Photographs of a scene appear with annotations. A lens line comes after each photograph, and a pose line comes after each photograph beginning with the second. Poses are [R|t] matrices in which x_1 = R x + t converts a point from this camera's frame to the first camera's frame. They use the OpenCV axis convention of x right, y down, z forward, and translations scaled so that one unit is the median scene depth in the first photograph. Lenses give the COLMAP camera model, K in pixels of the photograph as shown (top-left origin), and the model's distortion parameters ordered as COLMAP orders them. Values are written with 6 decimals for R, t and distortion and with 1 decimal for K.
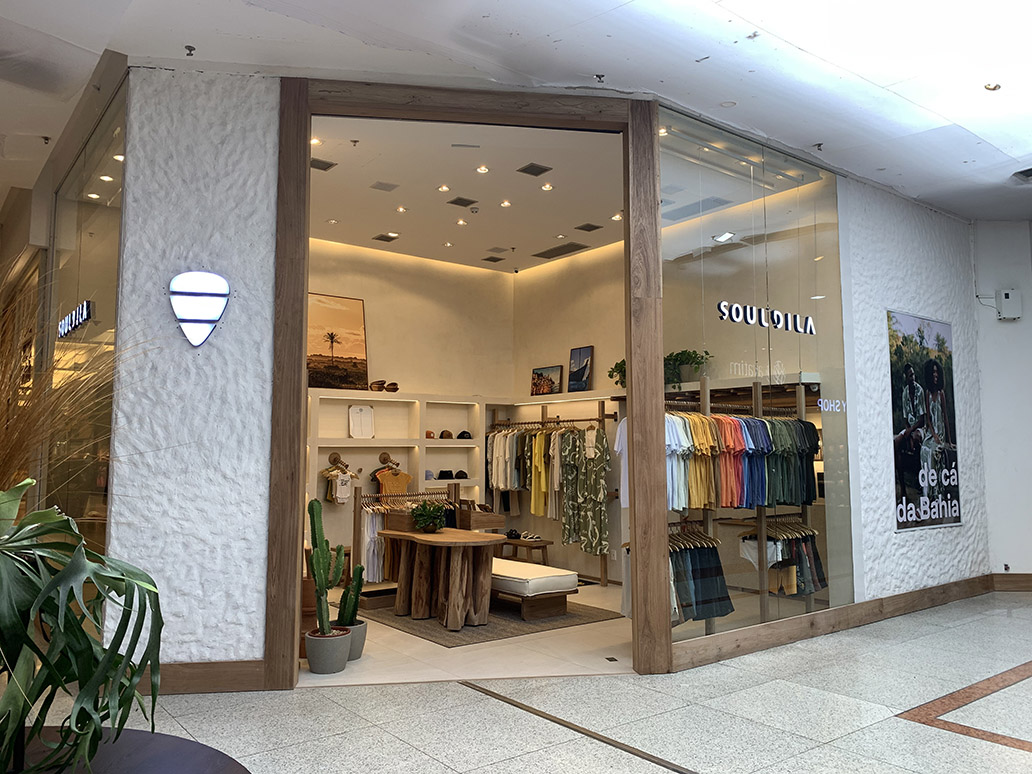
lens RADIAL K [[791.4, 0, 516.0], [0, 791.4, 387.0], [0, 0, 1]] dist [0.013429, -0.024750]
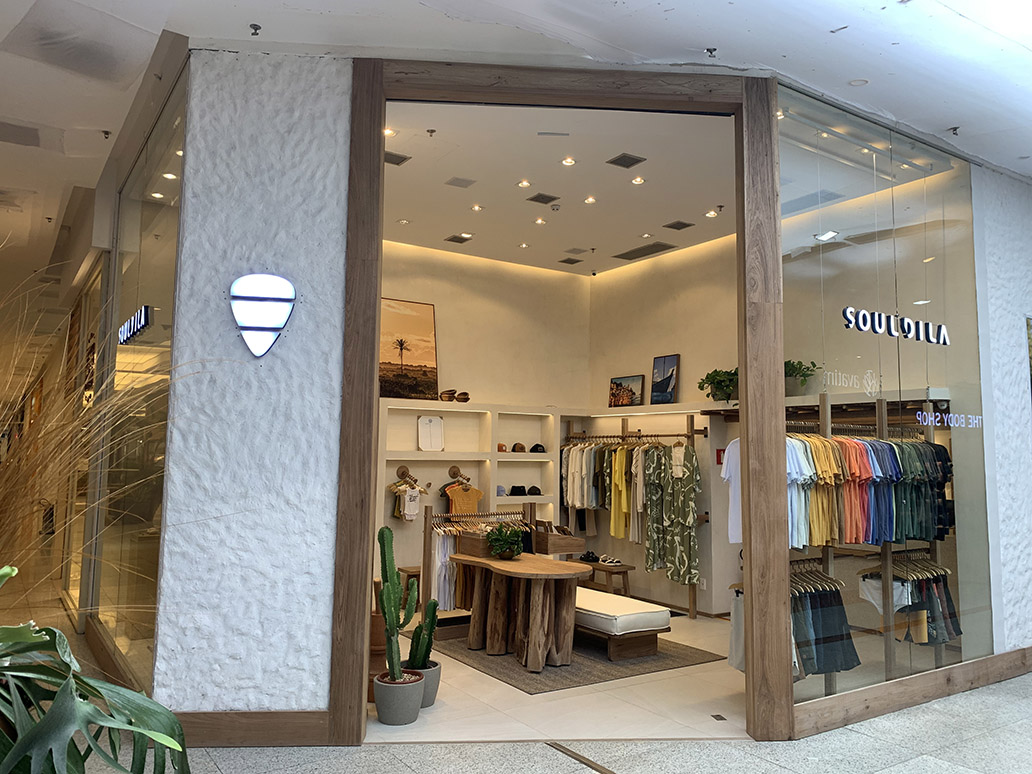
lens RADIAL K [[791.4, 0, 516.0], [0, 791.4, 387.0], [0, 0, 1]] dist [0.013429, -0.024750]
pose [[0.997118, 0.008800, -0.075354, -0.036711], [-0.009178, 0.999947, -0.004673, -0.013033], [0.075309, 0.005351, 0.997146, 0.105065]]
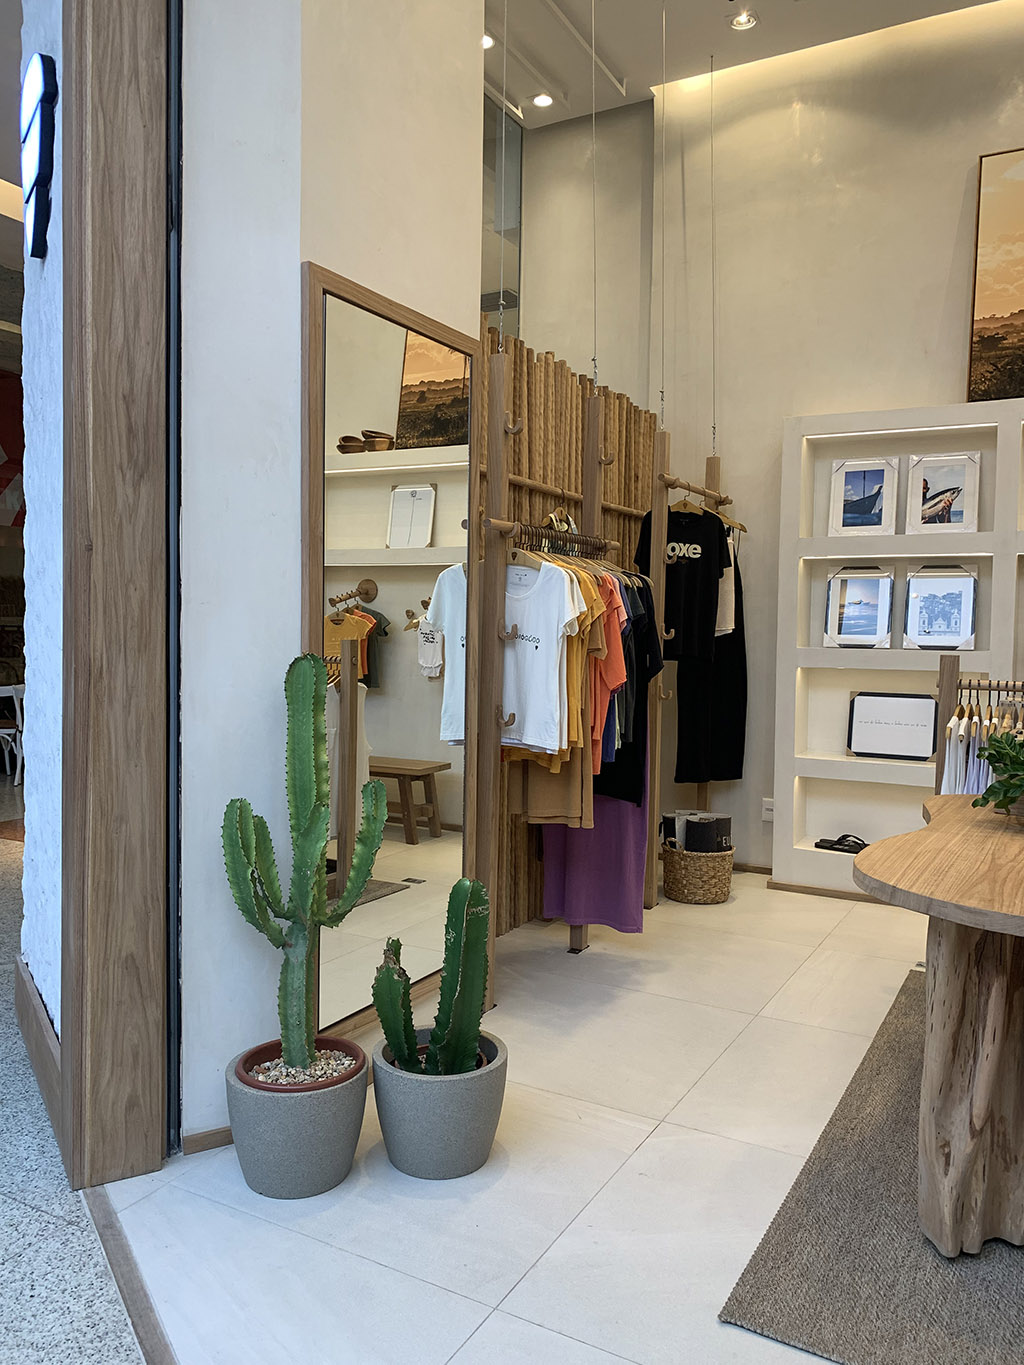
lens RADIAL K [[1046.8, 0, 512.0], [0, 1046.8, 682.5], [0, 0, 1]] dist [0.013429, -0.024750]
pose [[0.390185, 0.055283, -0.919075, 0.154837], [0.064766, 0.994075, 0.087290, 0.112666], [0.918456, -0.093584, 0.384293, 0.826811]]
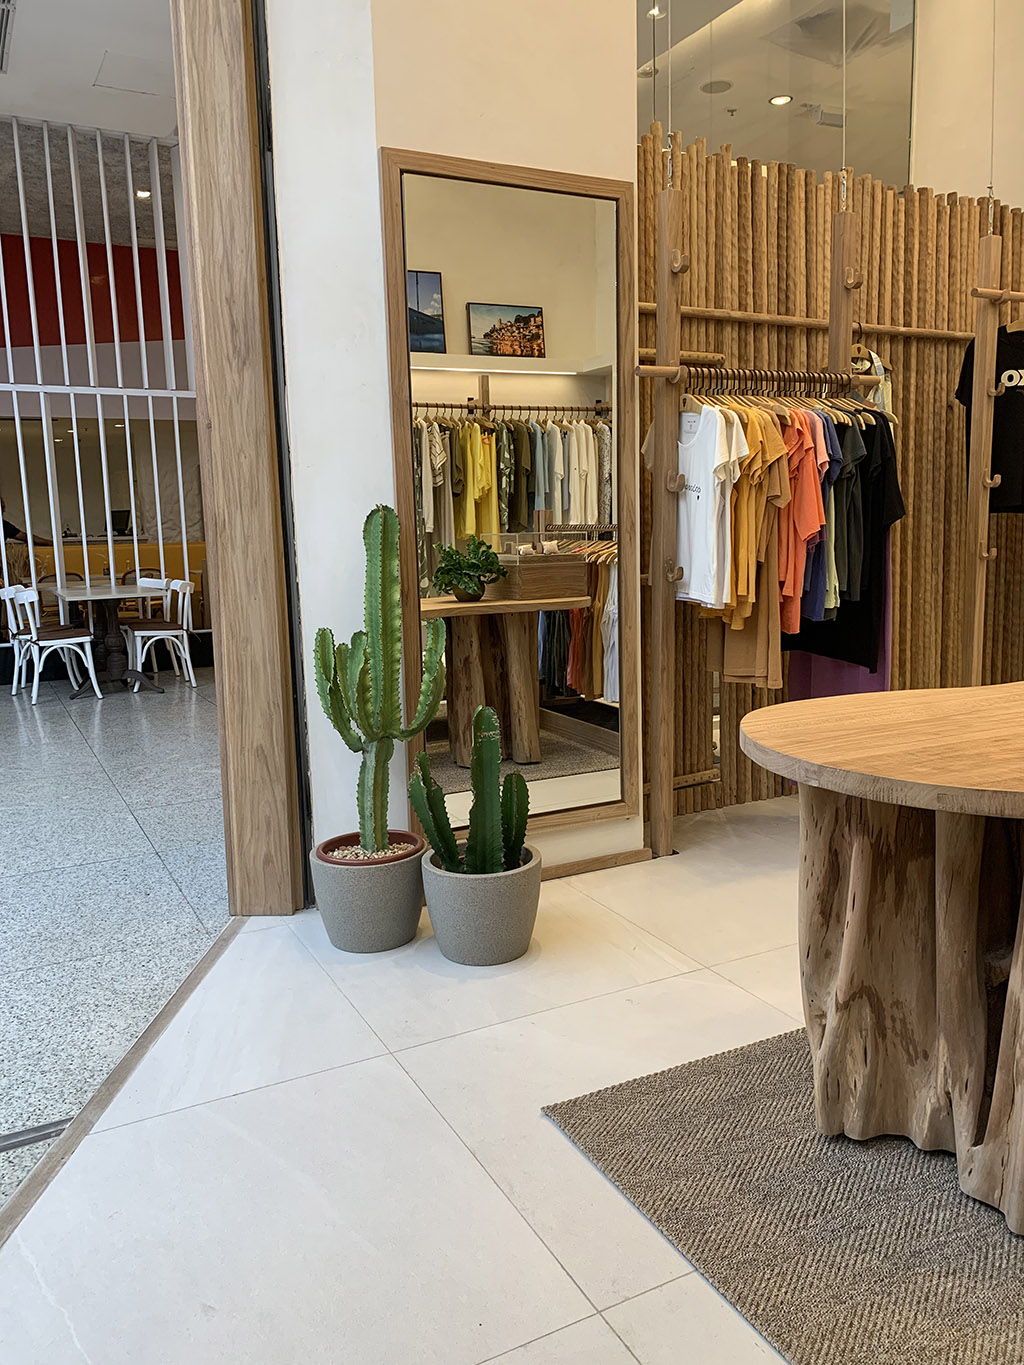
lens RADIAL K [[1046.8, 0, 512.0], [0, 1046.8, 682.5], [0, 0, 1]] dist [0.013429, -0.024750]
pose [[-0.178734, 0.159695, -0.970851, 0.204075], [0.111384, 0.983681, 0.141299, 0.148525], [0.977572, -0.082882, -0.193605, 1.041592]]
